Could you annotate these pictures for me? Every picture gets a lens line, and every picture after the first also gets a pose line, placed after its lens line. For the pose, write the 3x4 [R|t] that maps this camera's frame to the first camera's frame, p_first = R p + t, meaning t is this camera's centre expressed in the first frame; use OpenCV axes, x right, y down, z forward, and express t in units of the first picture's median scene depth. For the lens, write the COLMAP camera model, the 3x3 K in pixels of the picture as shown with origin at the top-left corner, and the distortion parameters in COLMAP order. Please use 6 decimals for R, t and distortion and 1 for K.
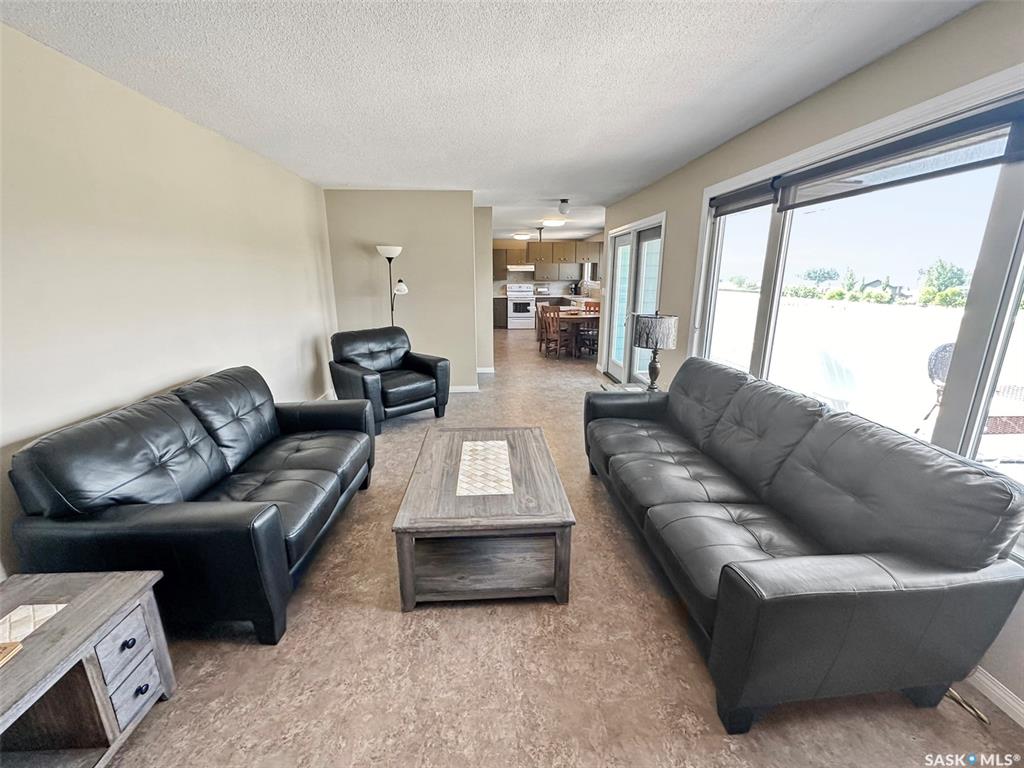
lens RADIAL K [[413.3, 0, 510.5], [0, 413.3, 385.0], [0, 0, 1]] dist [-0.001624, 0.000439]
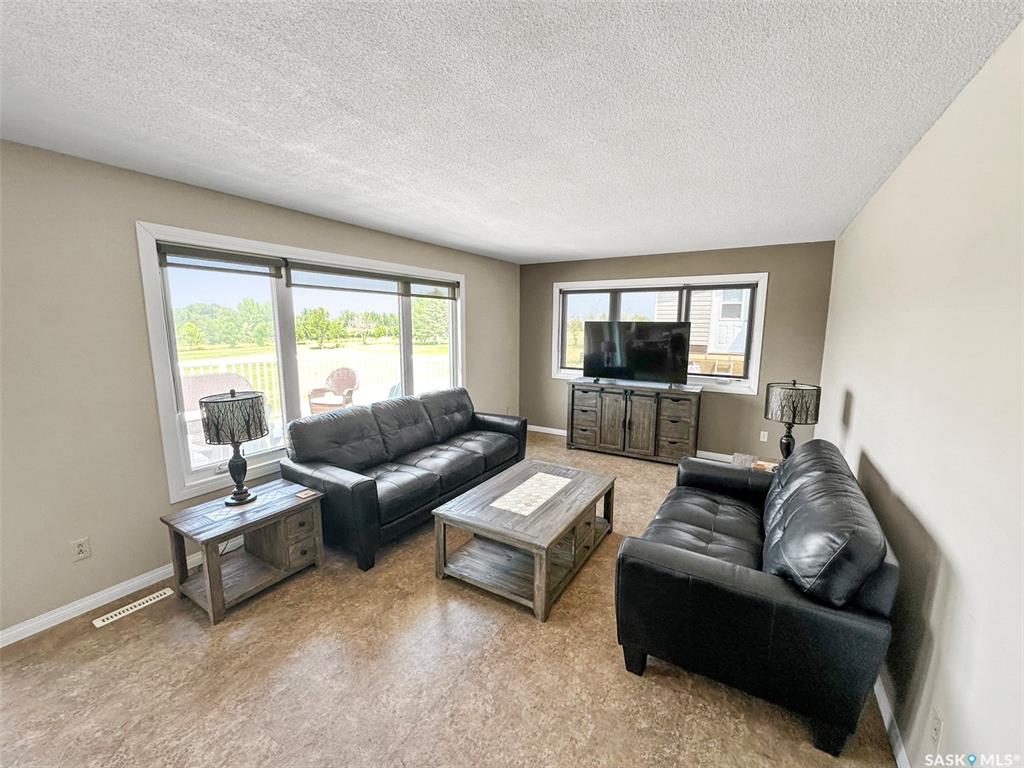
lens RADIAL K [[413.3, 0, 517.3], [0, 413.3, 382.3], [0, 0, 1]] dist [-0.001624, 0.000439]
pose [[-0.822571, -0.086957, 0.561975, -0.627683], [0.141722, 0.925709, 0.350680, -0.501136], [-0.550720, 0.368104, -0.749138, 1.682172]]
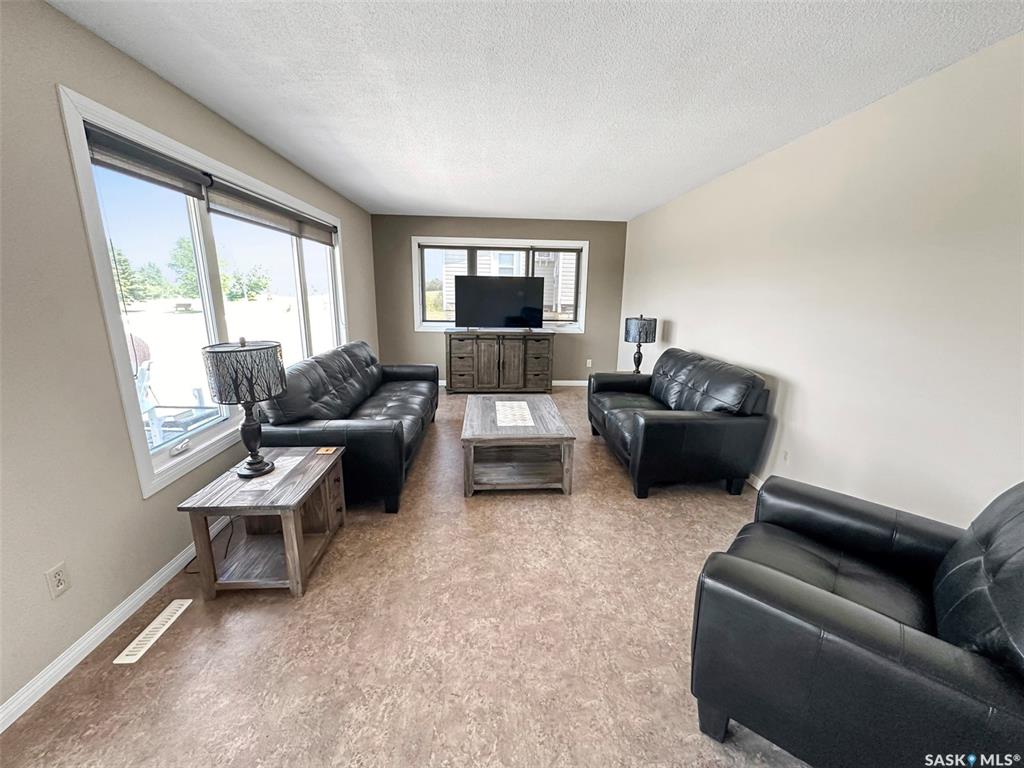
lens RADIAL K [[413.3, 0, 516.5], [0, 413.3, 383.6], [0, 0, 1]] dist [-0.001624, 0.000439]
pose [[-0.999756, -0.013240, -0.017664, -0.041483], [-0.019959, 0.884019, 0.467024, -0.540706], [0.009432, 0.467263, -0.884068, 2.075820]]
